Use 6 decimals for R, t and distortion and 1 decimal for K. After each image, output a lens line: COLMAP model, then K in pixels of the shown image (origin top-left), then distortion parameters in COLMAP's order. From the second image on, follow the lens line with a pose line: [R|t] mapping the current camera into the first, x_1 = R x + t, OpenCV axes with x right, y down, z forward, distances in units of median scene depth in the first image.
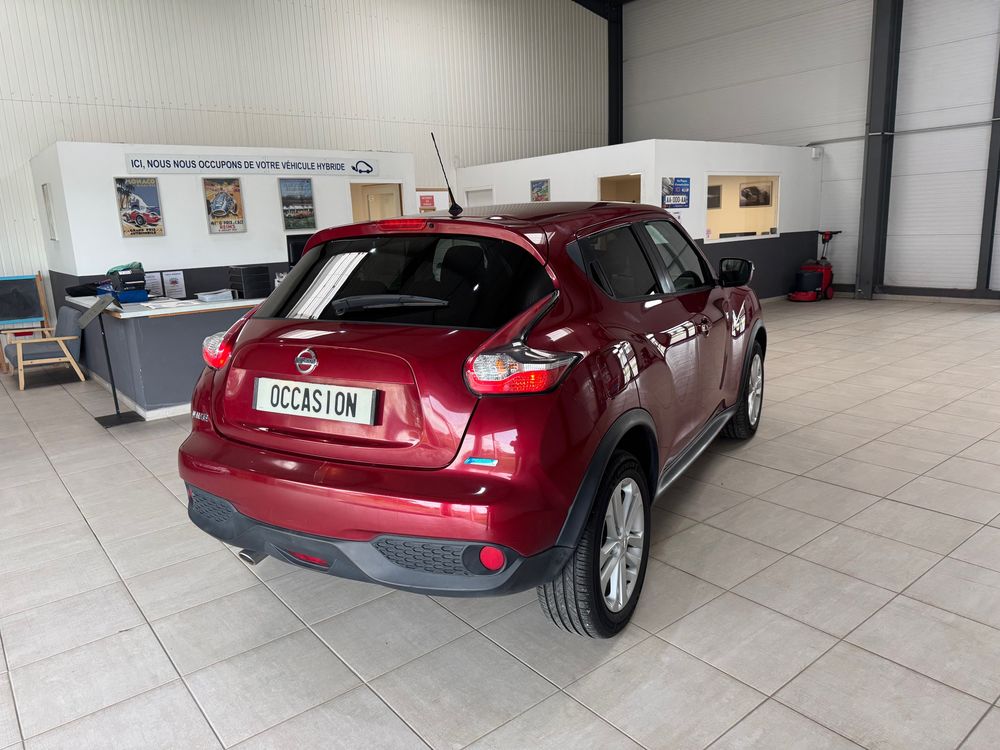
lens RADIAL K [[707.0, 0, 505.0], [0, 707.0, 374.0], [0, 0, 1]] dist [0.025408, -0.030277]
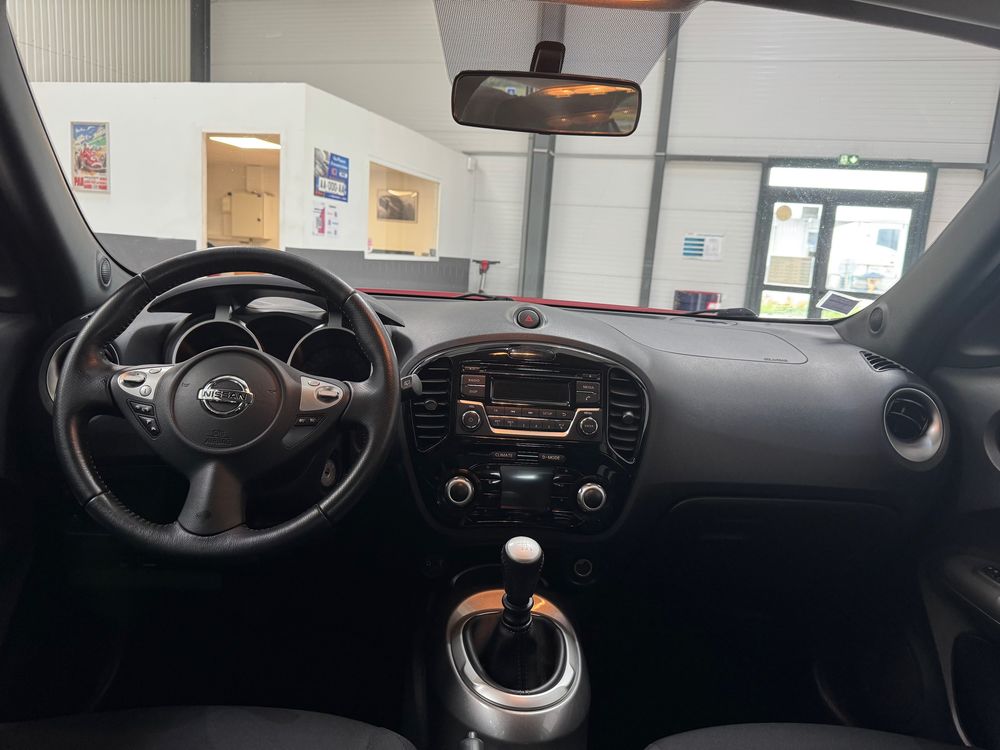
lens RADIAL K [[694.2, 0, 468.8], [0, 694.2, 374.8], [0, 0, 1]] dist [0.027163, -0.001257]
pose [[0.841762, 0.006449, 0.539810, 0.001774], [0.010535, 0.999542, -0.028369, -0.052458], [-0.539746, 0.029567, 0.841309, 0.393976]]
